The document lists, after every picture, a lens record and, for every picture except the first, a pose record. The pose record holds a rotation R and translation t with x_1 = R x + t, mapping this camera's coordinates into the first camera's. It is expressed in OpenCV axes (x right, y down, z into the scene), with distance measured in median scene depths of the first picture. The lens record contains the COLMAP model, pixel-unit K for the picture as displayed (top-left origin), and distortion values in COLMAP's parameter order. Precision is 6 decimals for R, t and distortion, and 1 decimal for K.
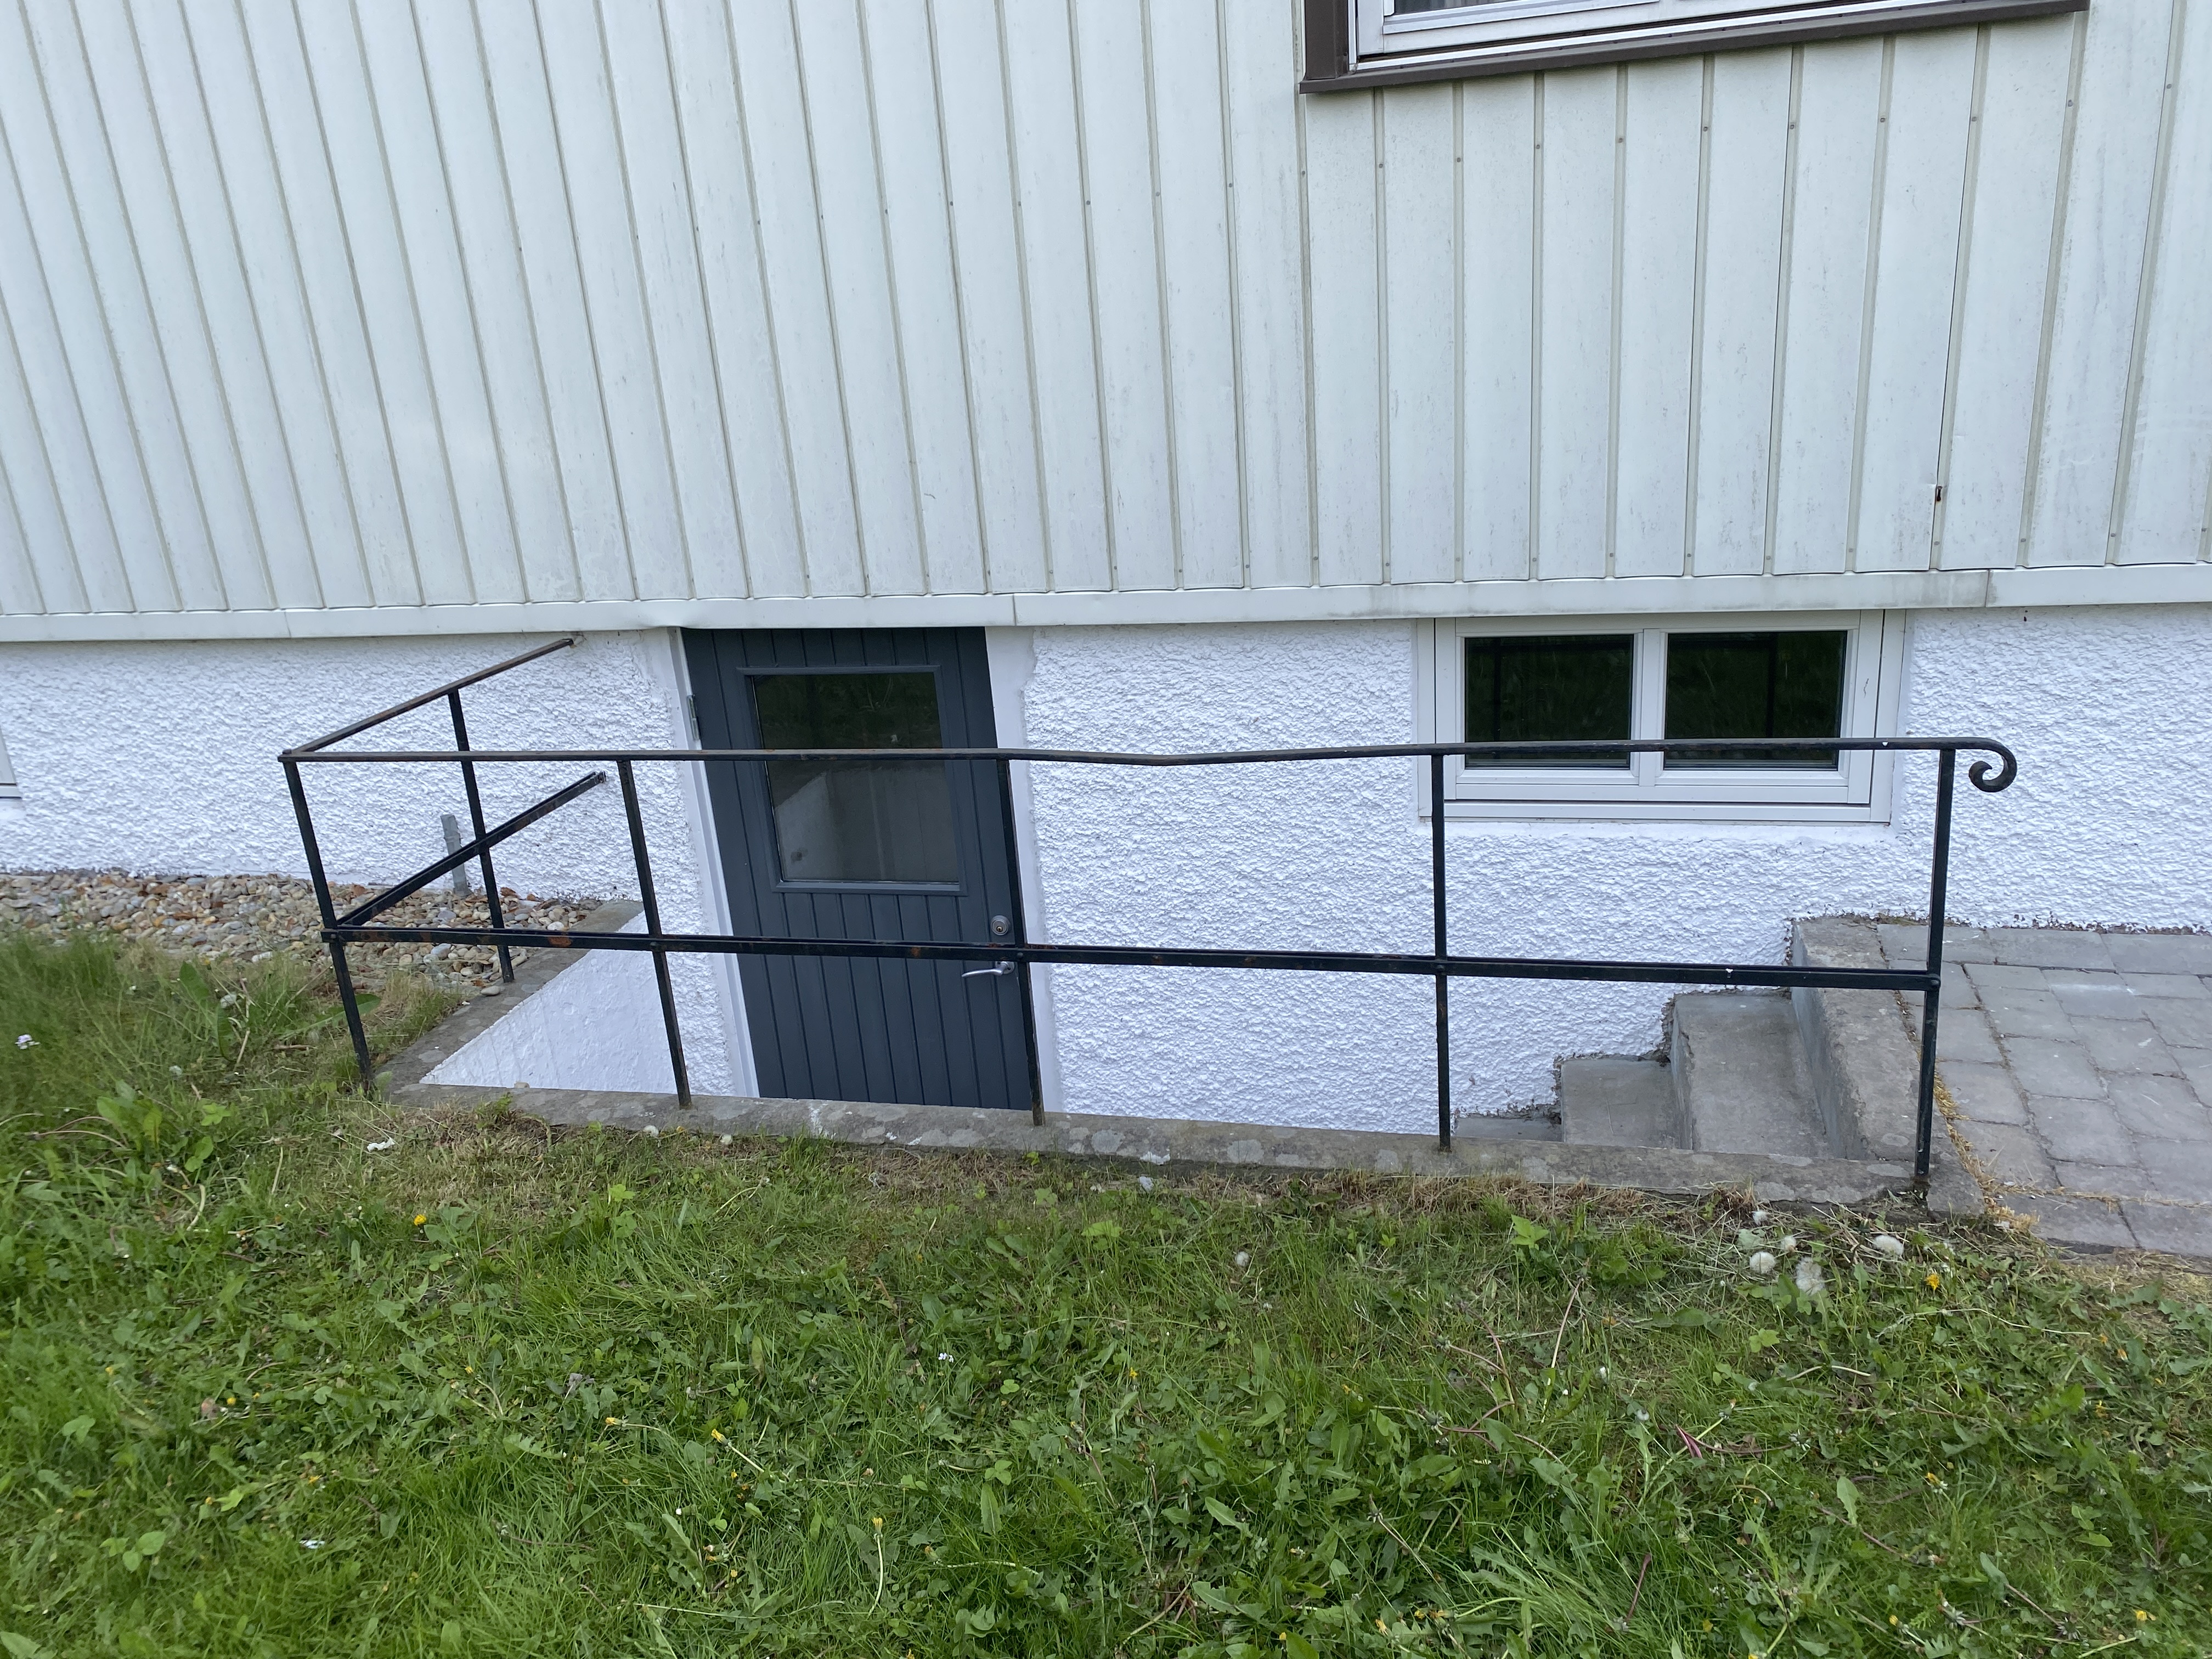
lens RADIAL K [[1707.2, 0, 1109.4], [0, 1707.2, 815.4], [0, 0, 1]] dist [0.058181, -0.029019]
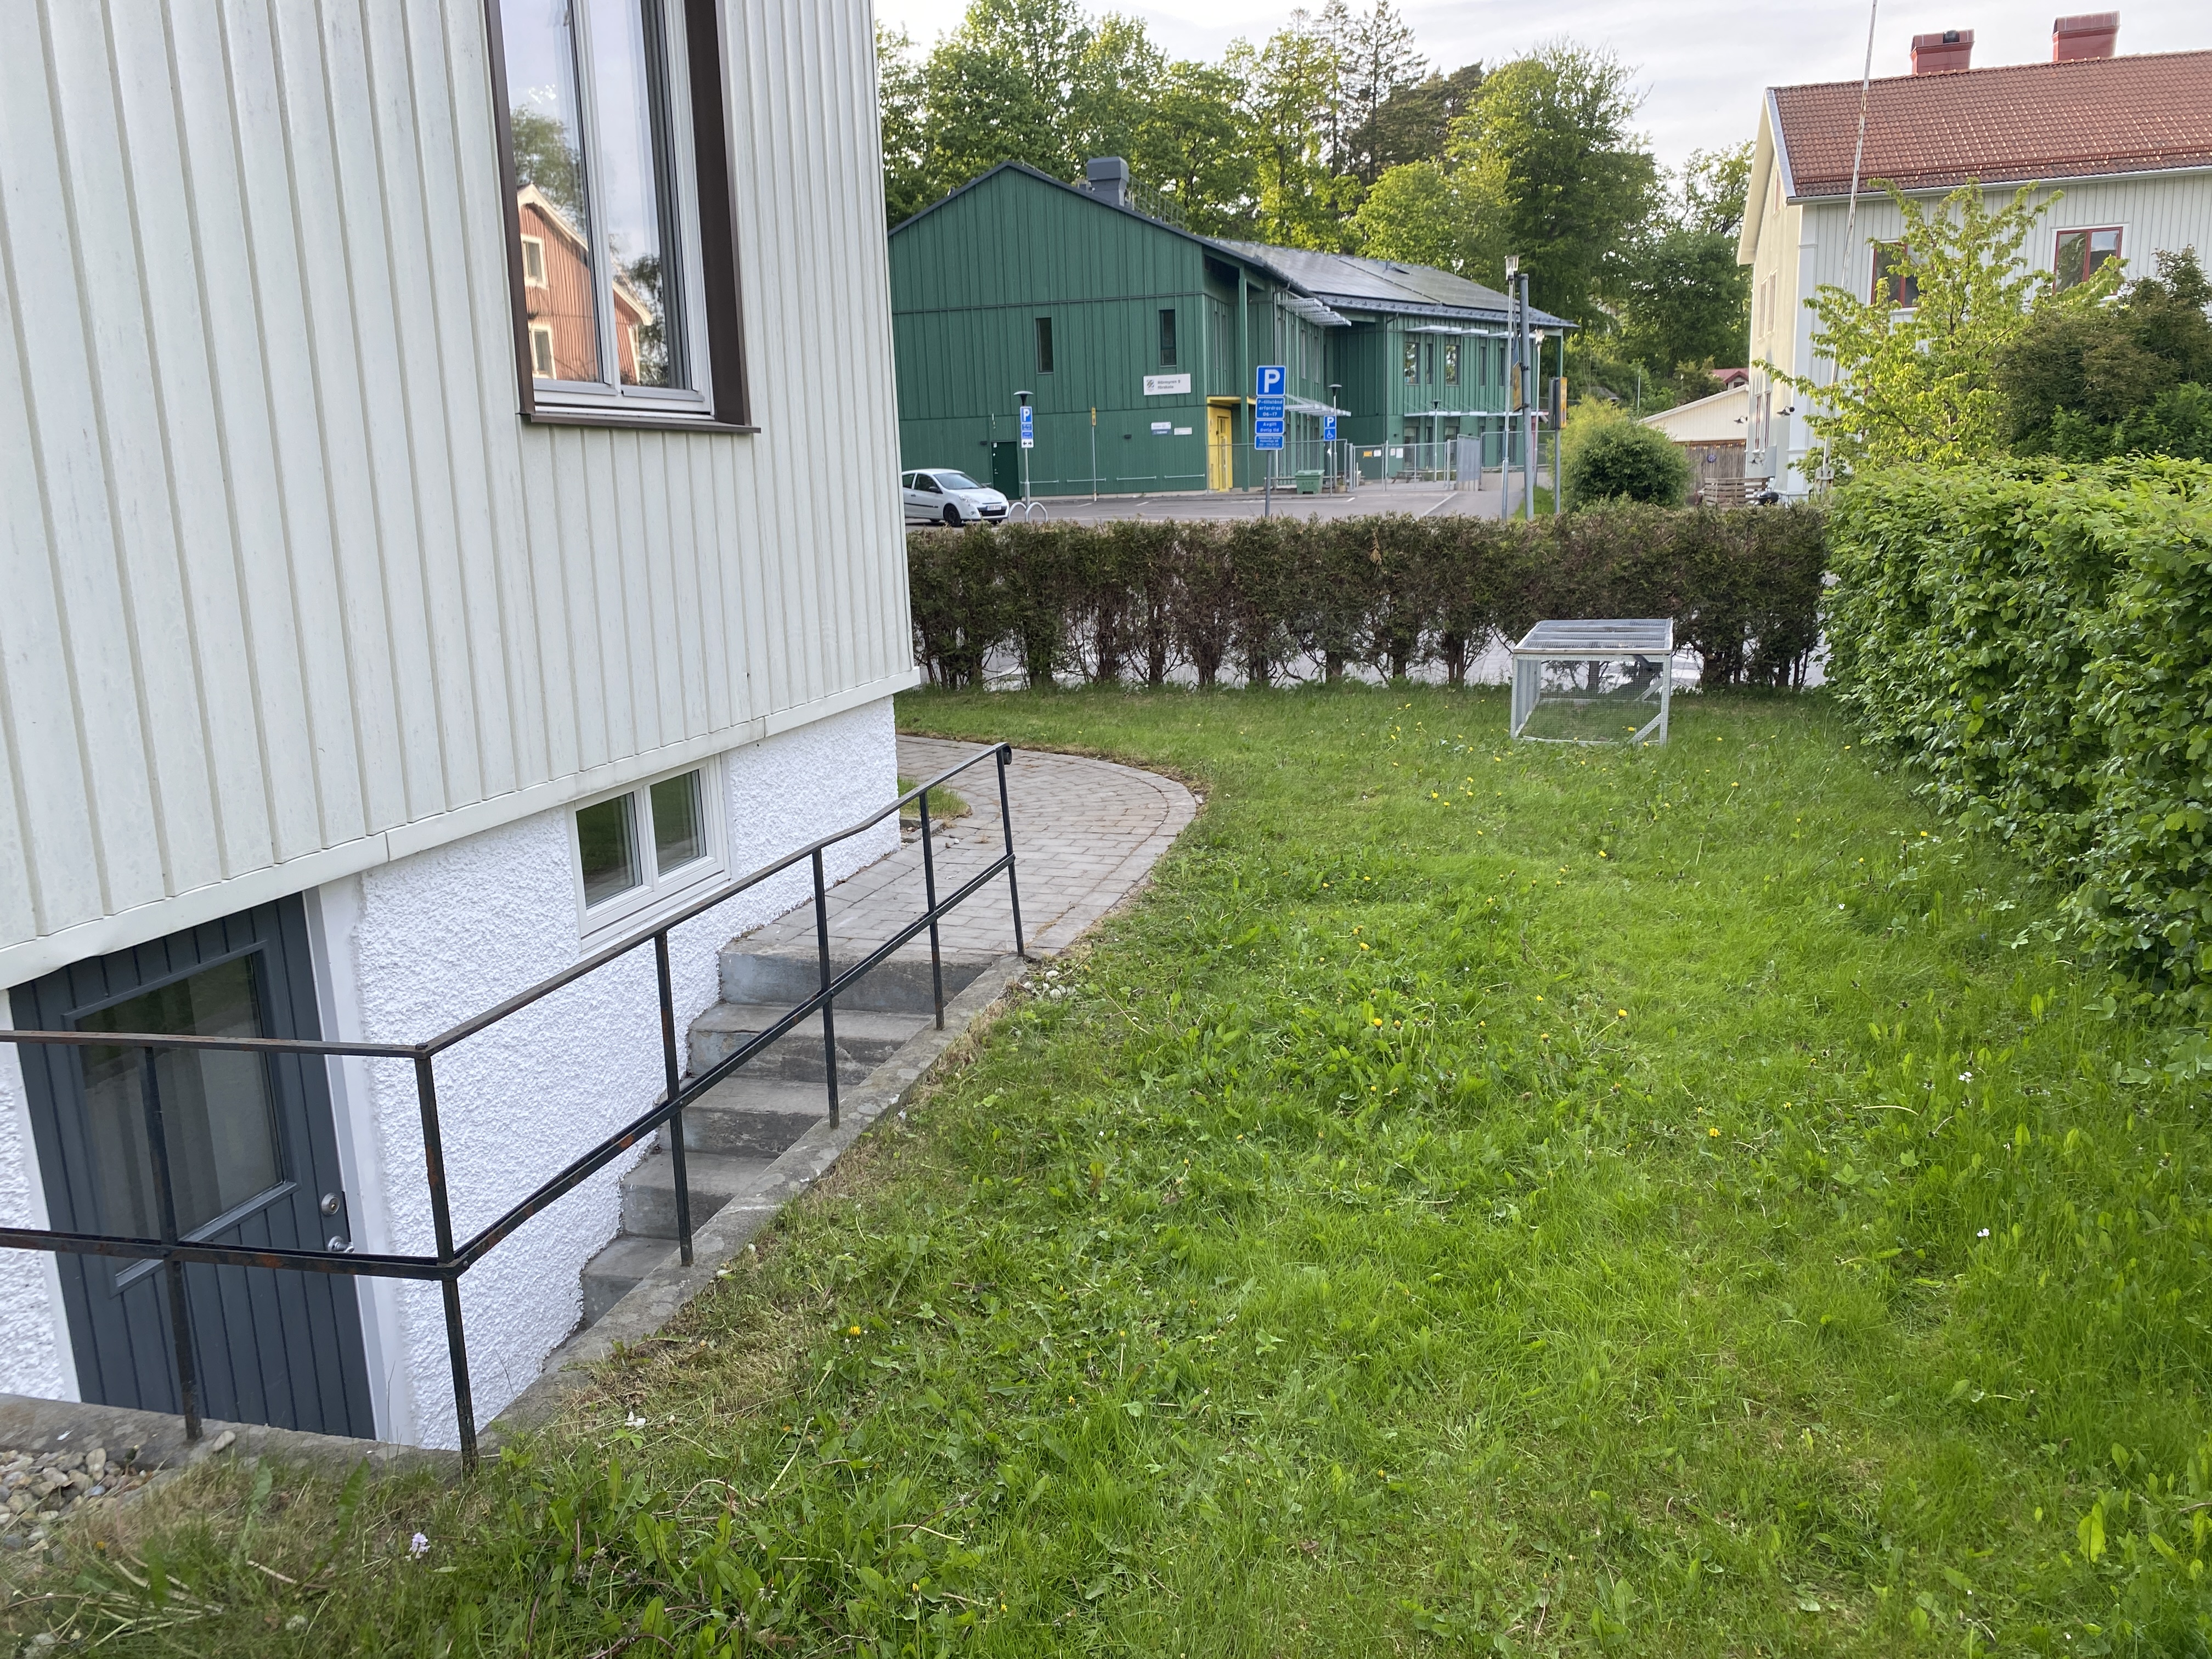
lens RADIAL K [[1707.2, 0, 1109.4], [0, 1707.2, 815.4], [0, 0, 1]] dist [0.058181, -0.029019]
pose [[-0.006244, -0.117832, 0.993014, -1.100297], [0.348952, 0.930352, 0.112591, -0.102475], [-0.937120, 0.347217, 0.035308, 0.542879]]
